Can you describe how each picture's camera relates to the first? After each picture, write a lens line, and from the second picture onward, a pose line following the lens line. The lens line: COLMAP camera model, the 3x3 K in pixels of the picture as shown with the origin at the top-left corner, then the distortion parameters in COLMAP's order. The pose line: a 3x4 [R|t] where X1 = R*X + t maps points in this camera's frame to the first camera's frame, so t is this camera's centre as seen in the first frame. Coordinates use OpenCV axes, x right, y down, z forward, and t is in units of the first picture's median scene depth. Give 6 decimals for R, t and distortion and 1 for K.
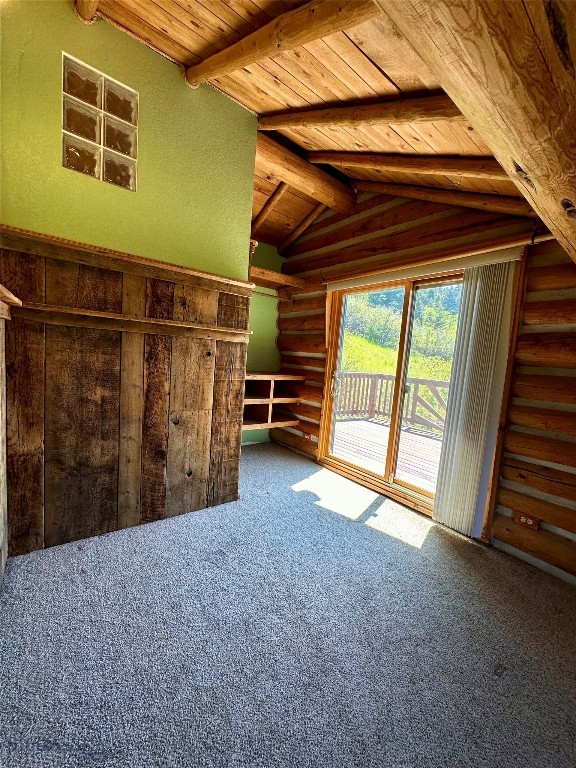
lens RADIAL K [[310.4, 0, 288.0], [0, 310.4, 384.0], [0, 0, 1]] dist [0.000320, 0.000131]
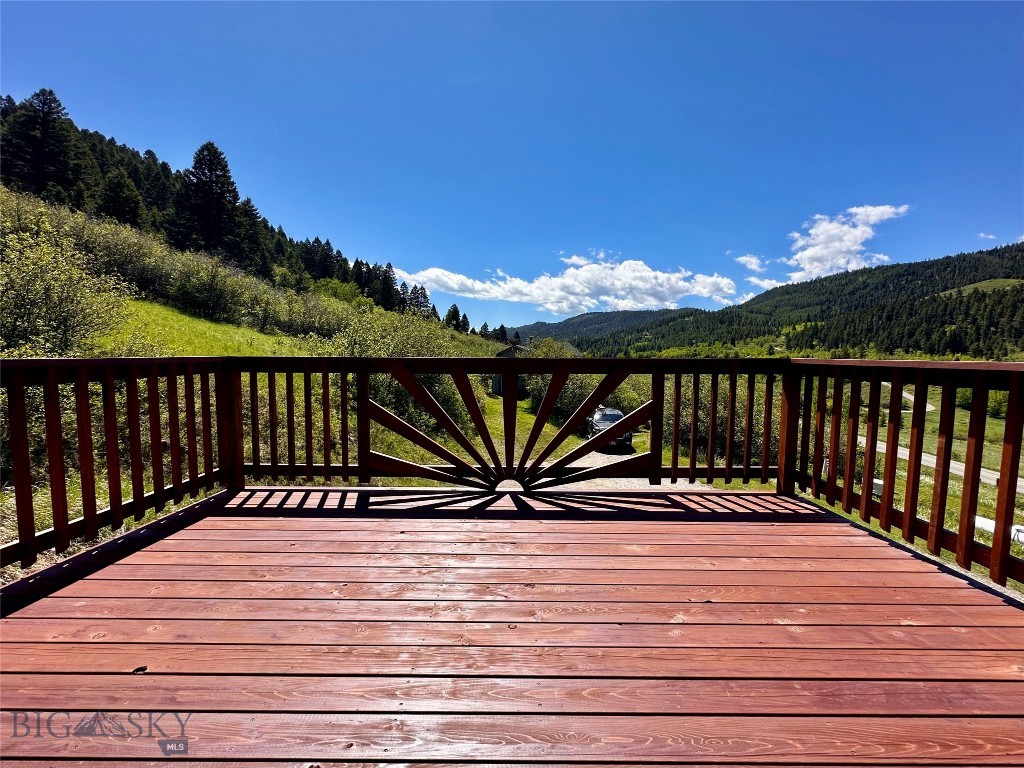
lens RADIAL K [[413.9, 0, 512.0], [0, 413.9, 384.0], [0, 0, 1]] dist [0.000320, 0.000131]
pose [[0.604369, -0.130534, 0.785939, 0.118968], [0.116559, 0.990359, 0.074854, -0.003132], [-0.788132, 0.046369, 0.613757, 0.503366]]
